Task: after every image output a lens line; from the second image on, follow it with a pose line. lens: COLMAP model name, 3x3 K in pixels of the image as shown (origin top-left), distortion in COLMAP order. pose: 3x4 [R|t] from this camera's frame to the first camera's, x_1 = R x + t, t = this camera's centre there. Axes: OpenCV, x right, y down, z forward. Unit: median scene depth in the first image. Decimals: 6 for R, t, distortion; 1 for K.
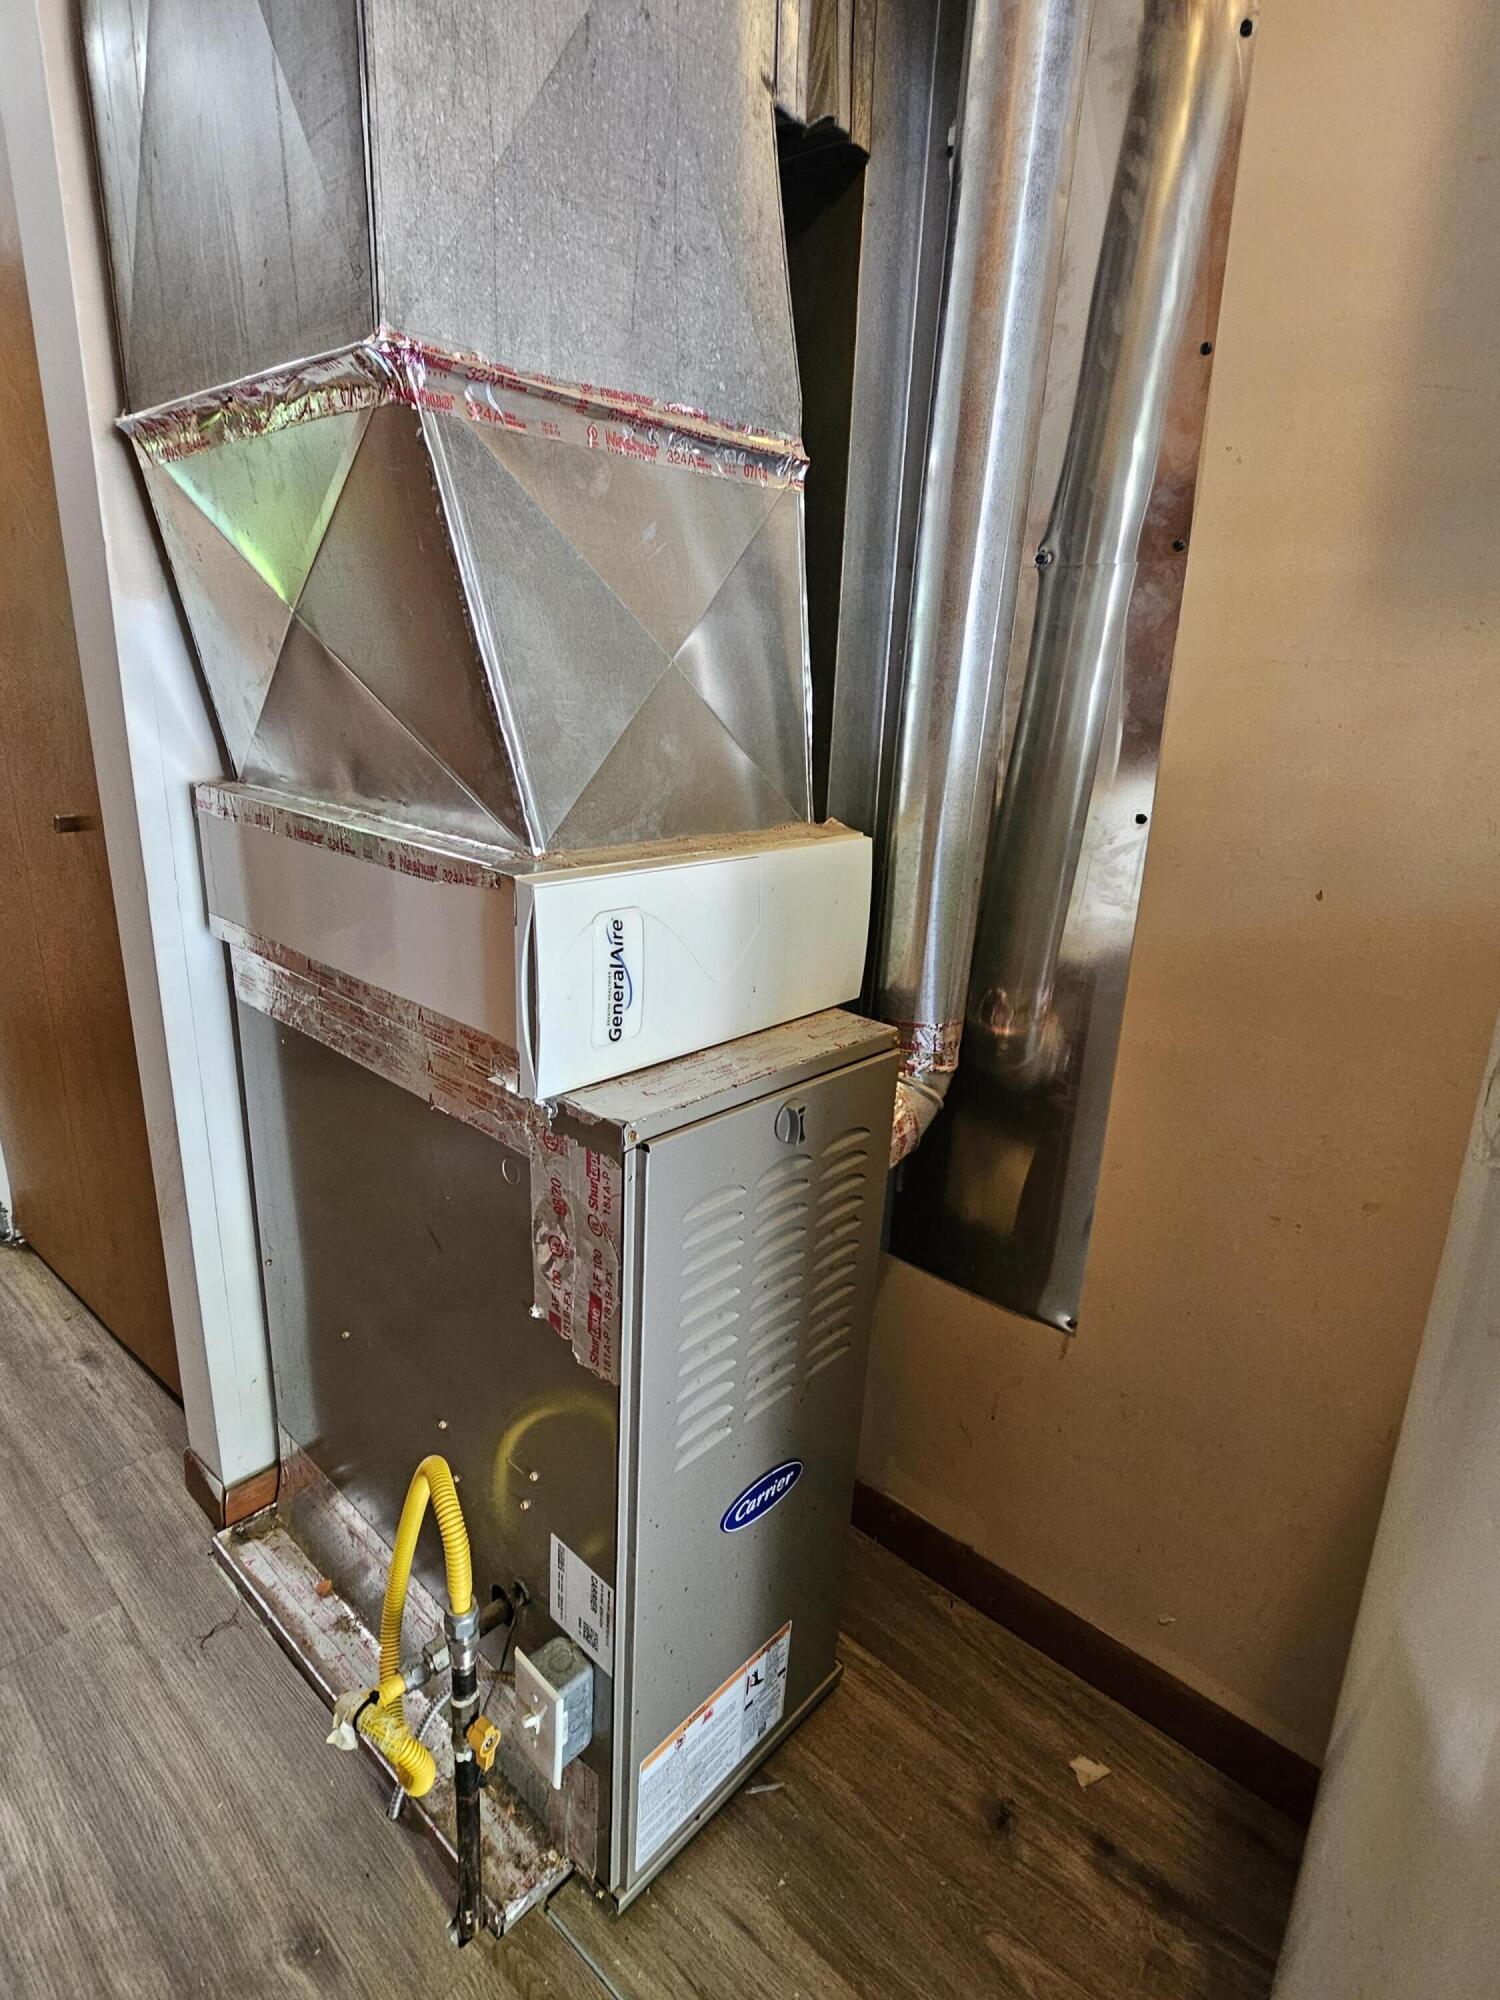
lens RADIAL K [[1026.9, 0, 760.0], [0, 1026.9, 984.6], [0, 0, 1]] dist [-0.001862, 0.002622]
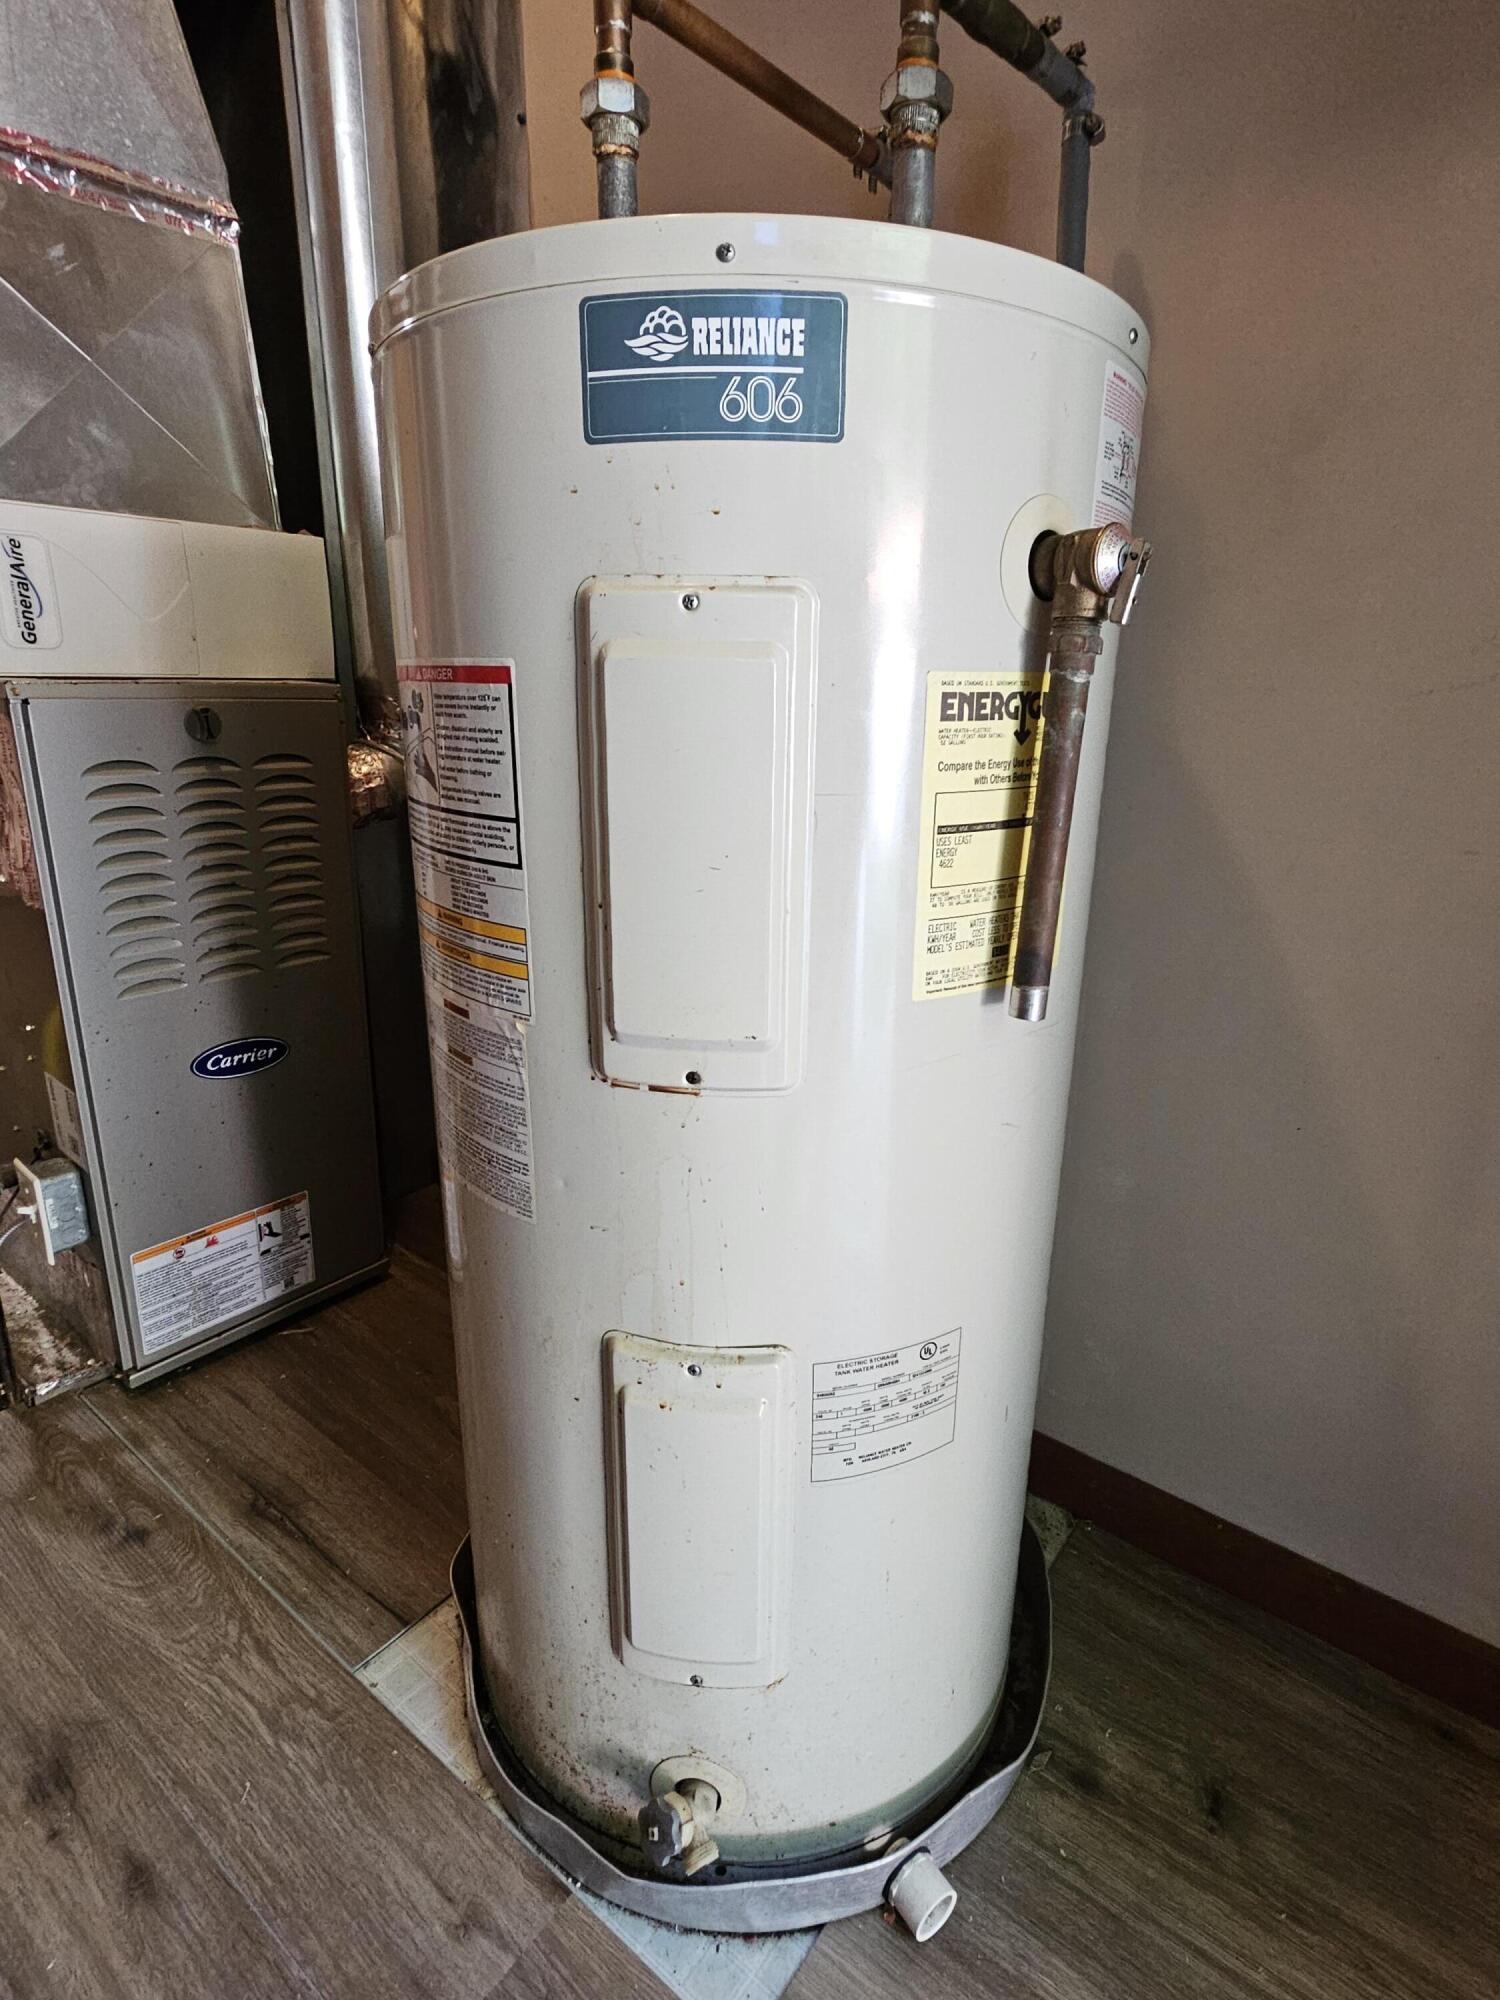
lens RADIAL K [[1026.9, 0, 769.5], [0, 1026.9, 997.2], [0, 0, 1]] dist [-0.001862, 0.002622]
pose [[0.998089, -0.032074, 0.052821, 0.601037], [0.030955, 0.999281, 0.021884, 0.427251], [-0.053485, -0.020207, 0.998364, -0.295814]]
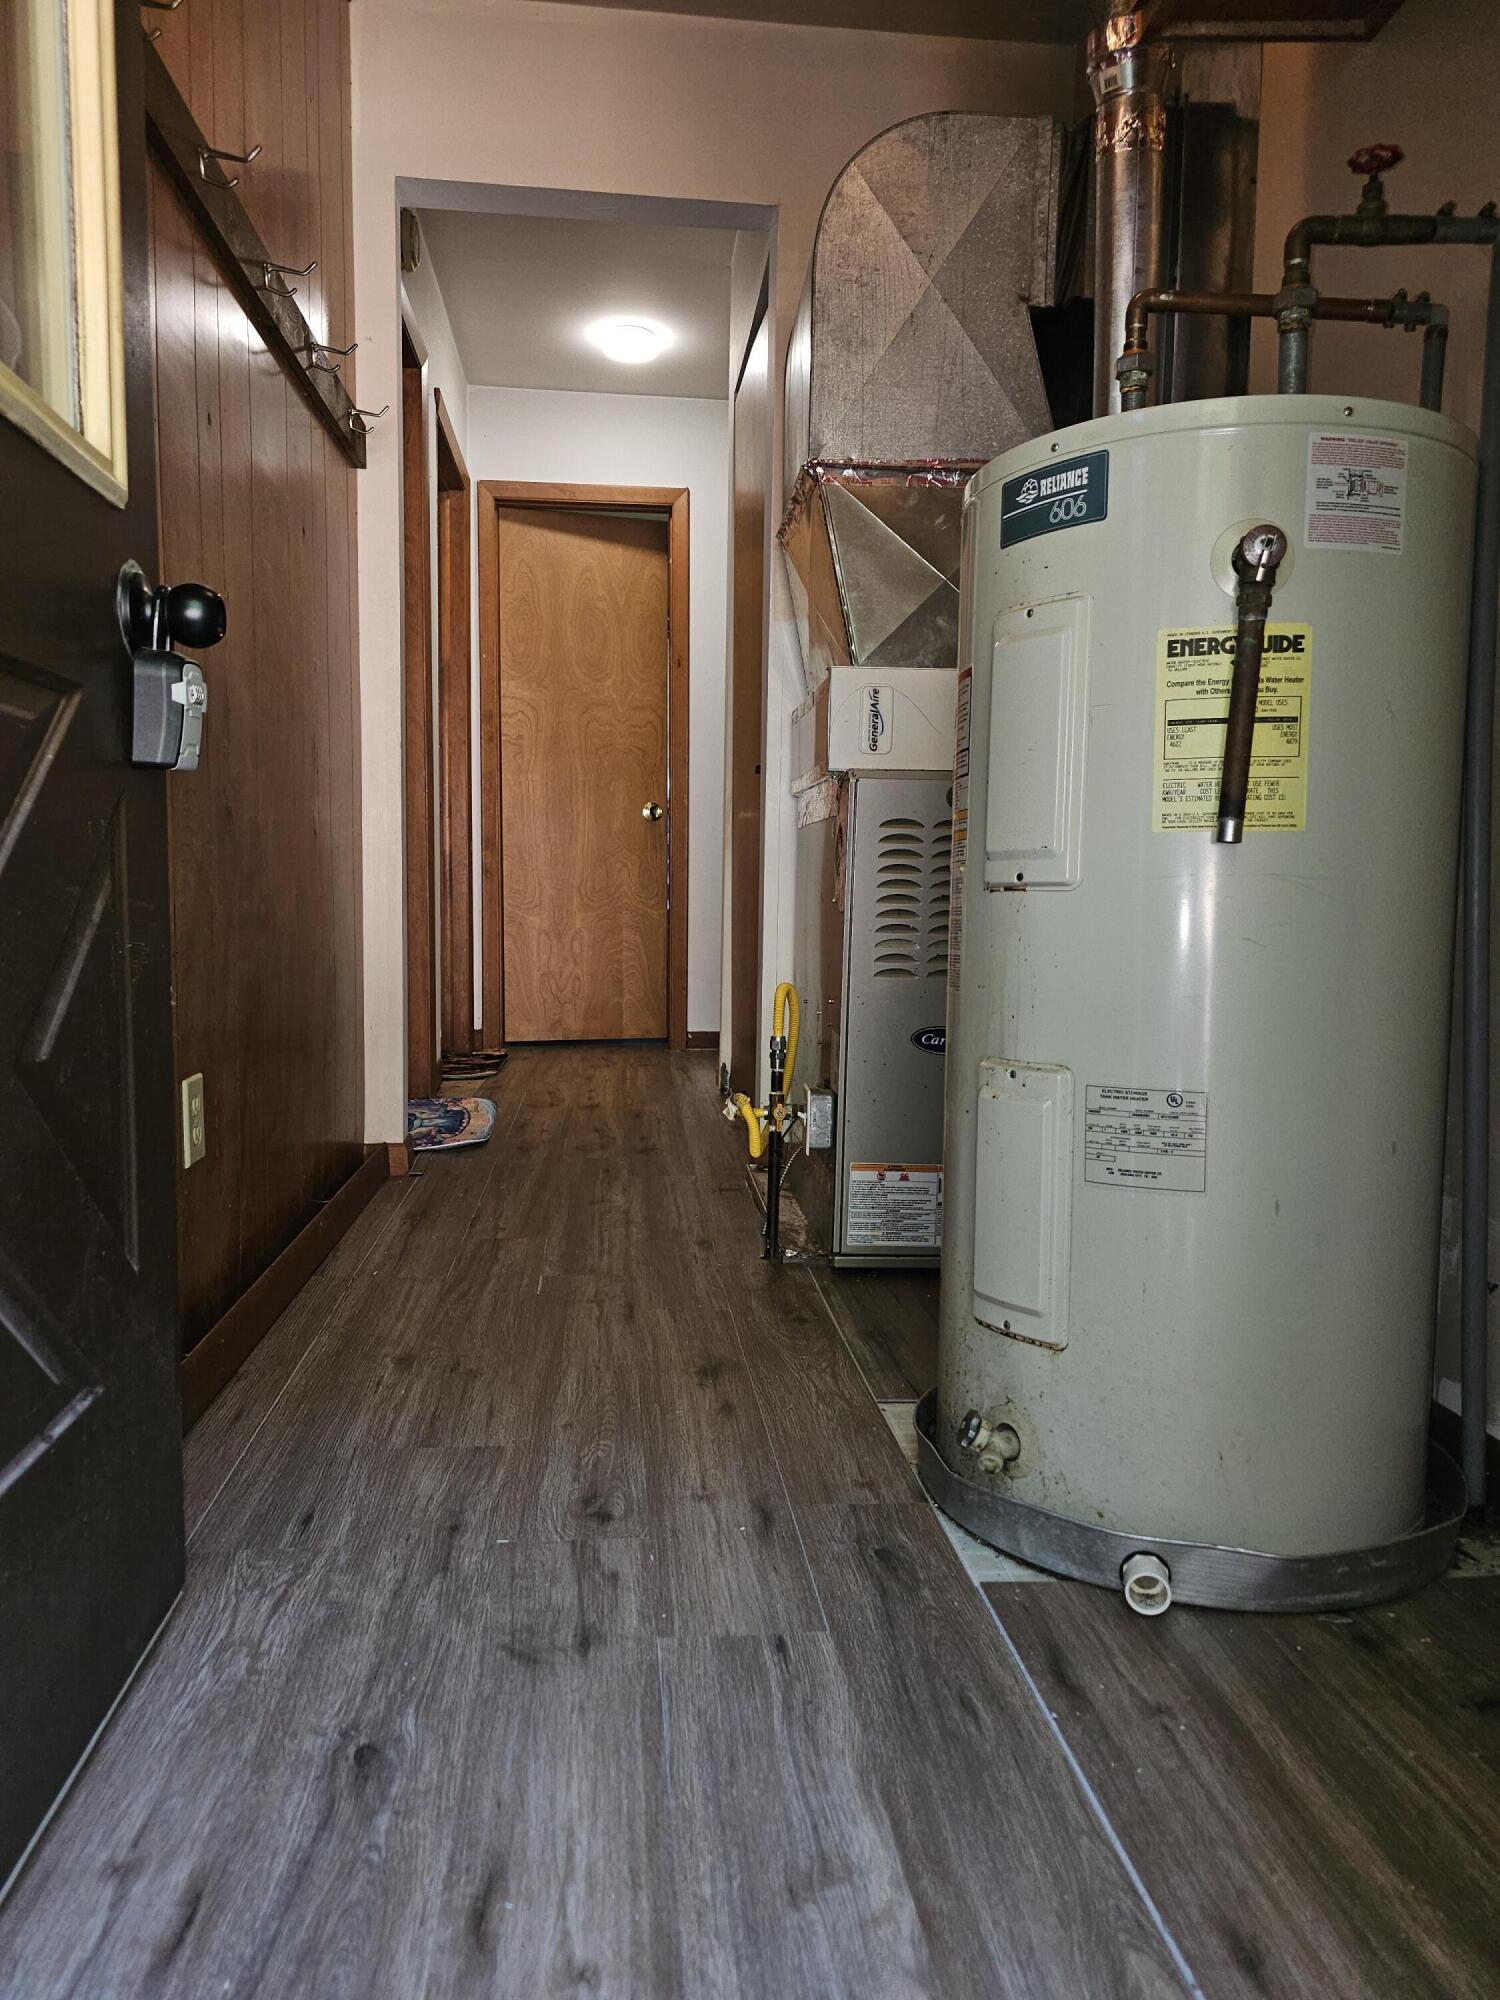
lens RADIAL K [[1320.4, 0, 738.9], [0, 1320.4, 1018.3], [0, 0, 1]] dist [0.032300, -0.025443]
pose [[0.716397, 0.030860, -0.697010, 1.303421], [-0.182549, 0.972510, -0.144568, 0.860400], [0.673388, 0.230806, 0.702337, -0.780721]]
